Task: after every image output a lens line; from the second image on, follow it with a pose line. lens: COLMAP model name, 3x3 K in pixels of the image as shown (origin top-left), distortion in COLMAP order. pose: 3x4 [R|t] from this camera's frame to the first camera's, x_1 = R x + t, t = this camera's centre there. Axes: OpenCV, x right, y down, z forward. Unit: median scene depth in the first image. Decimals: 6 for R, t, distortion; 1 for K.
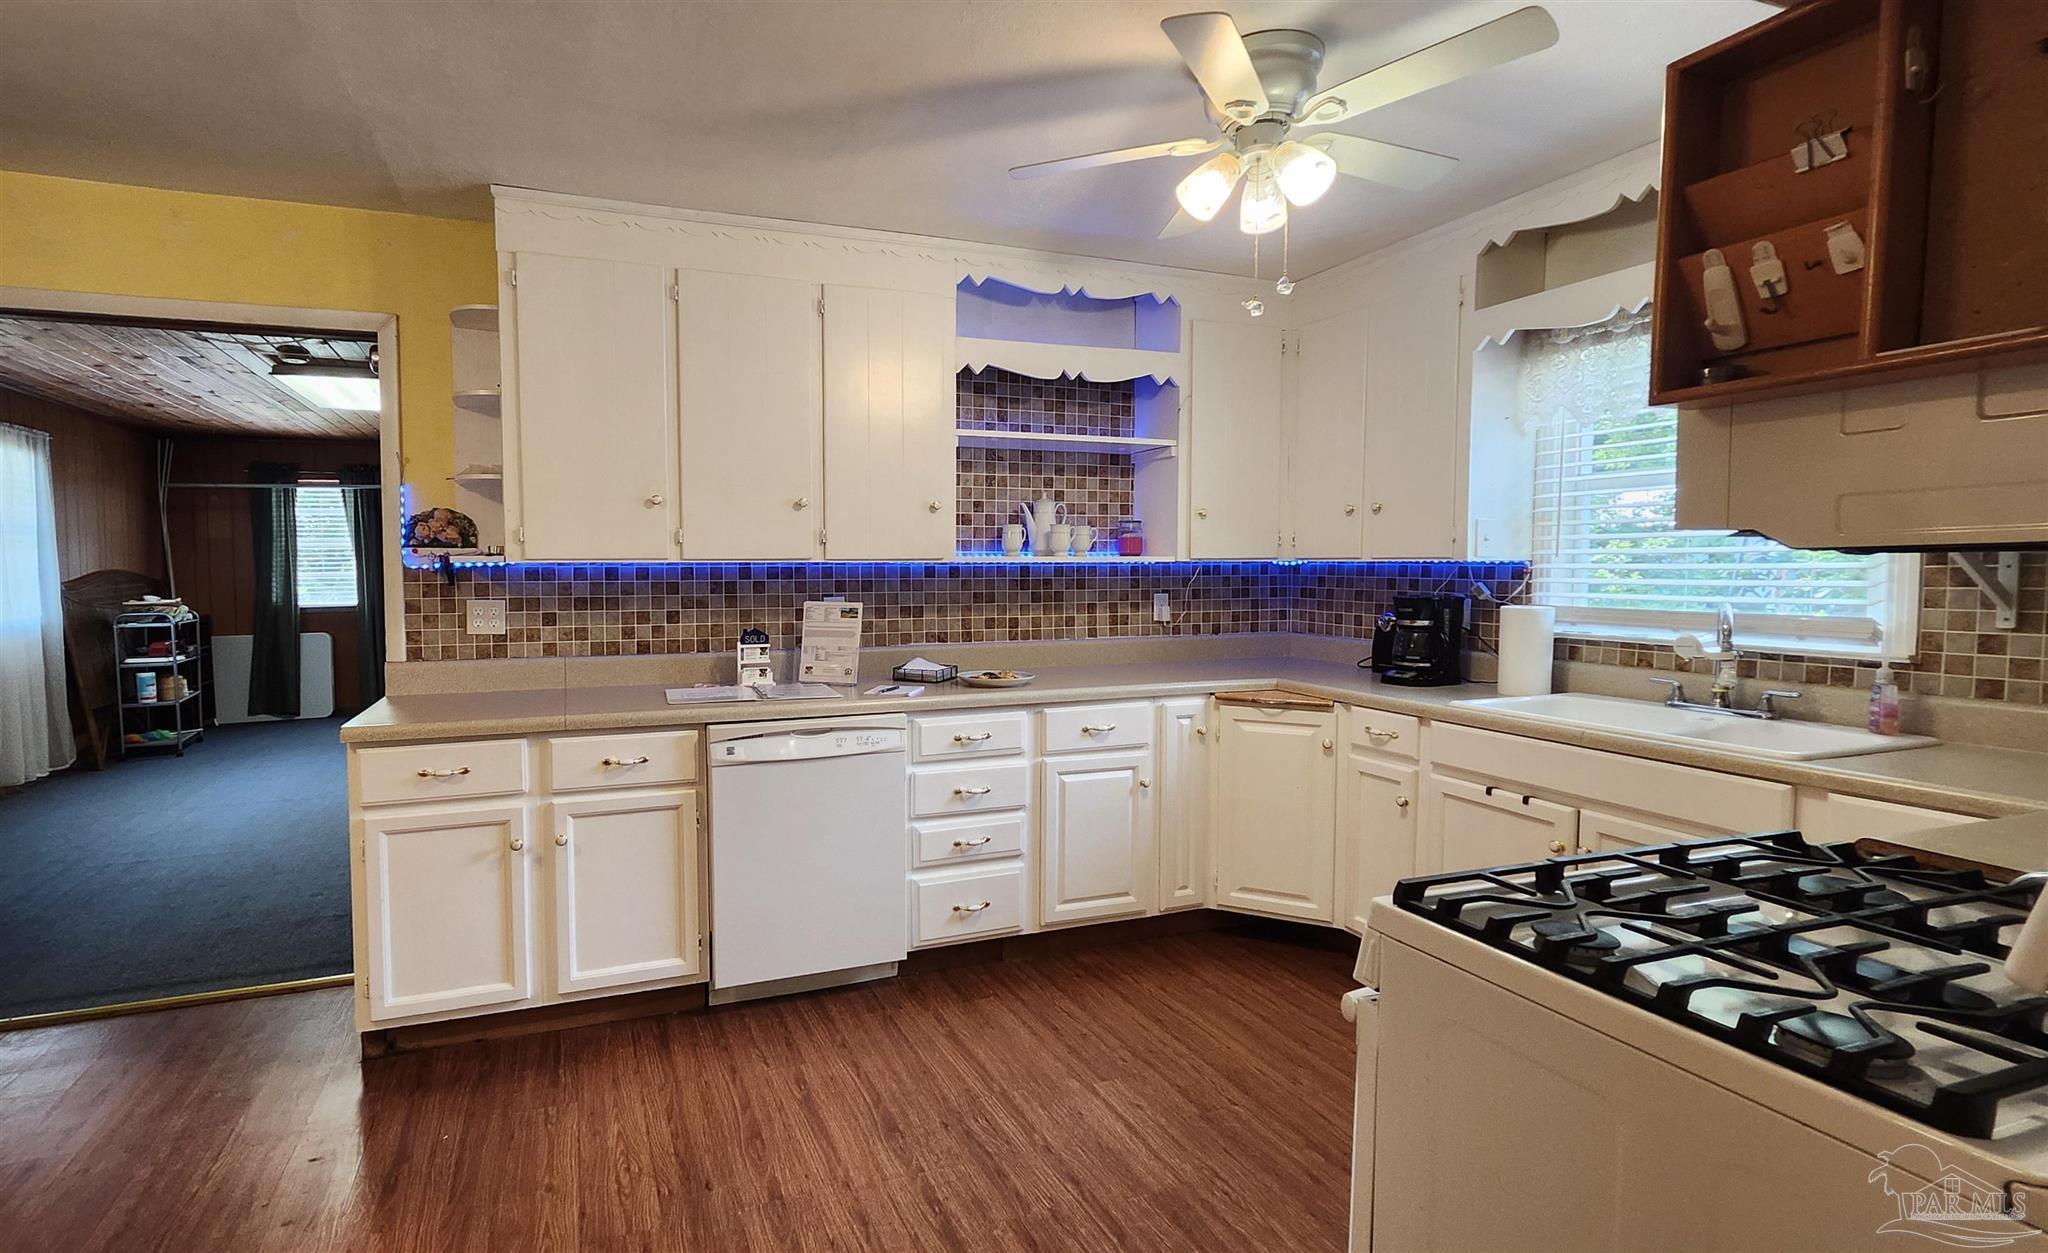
lens RADIAL K [[956.2, 0, 903.9], [0, 956.2, 622.6], [0, 0, 1]] dist [-0.000412, -0.000164]
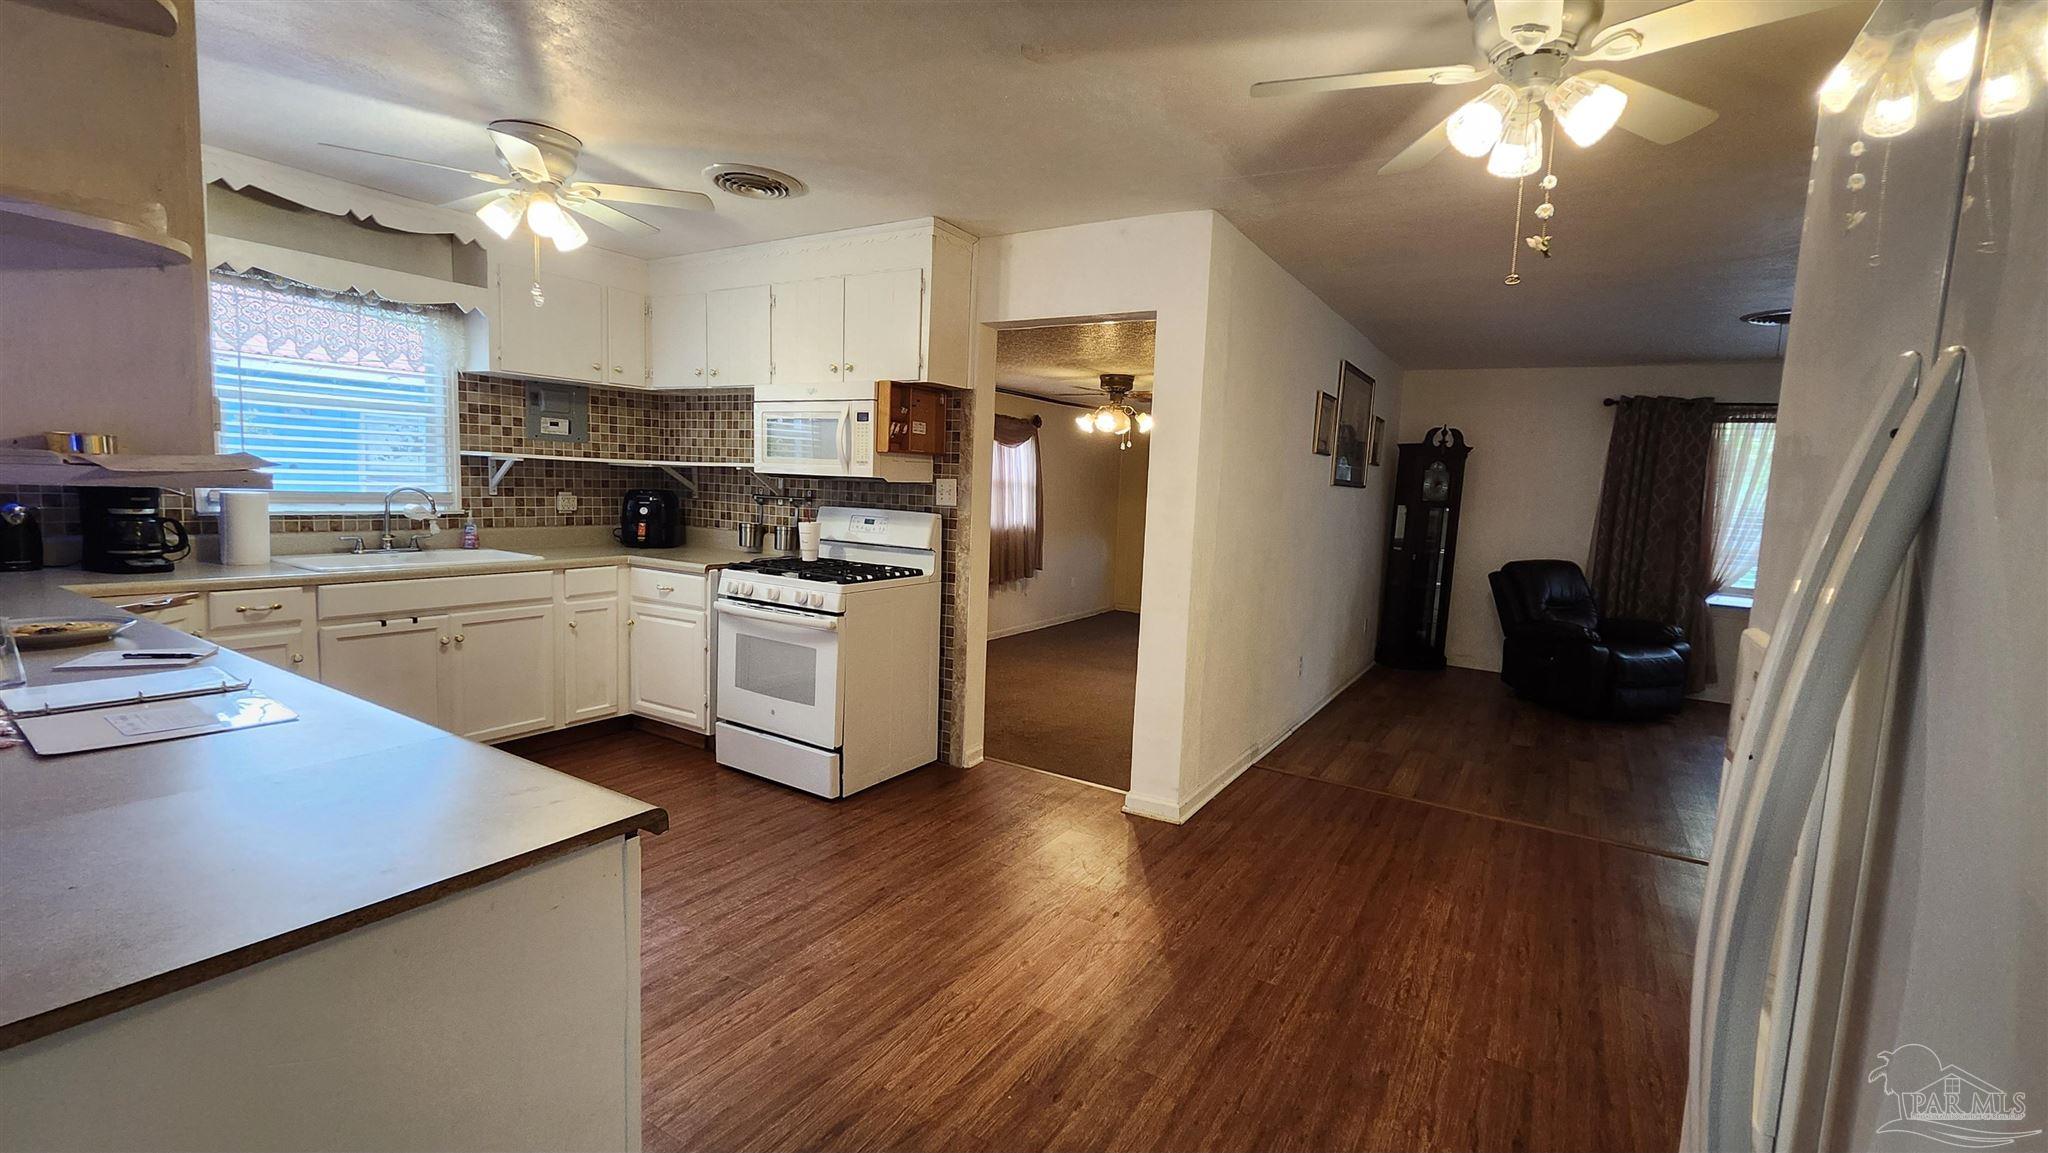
lens RADIAL K [[779.4, 0, 1077.2], [0, 779.4, 563.8], [0, 0, 1]] dist [-0.001099, -0.000043]
pose [[-0.645108, -0.108114, 0.756404, -0.781936], [0.001320, 0.989780, 0.142596, -0.064322], [-0.764090, 0.092988, -0.638372, 0.797372]]
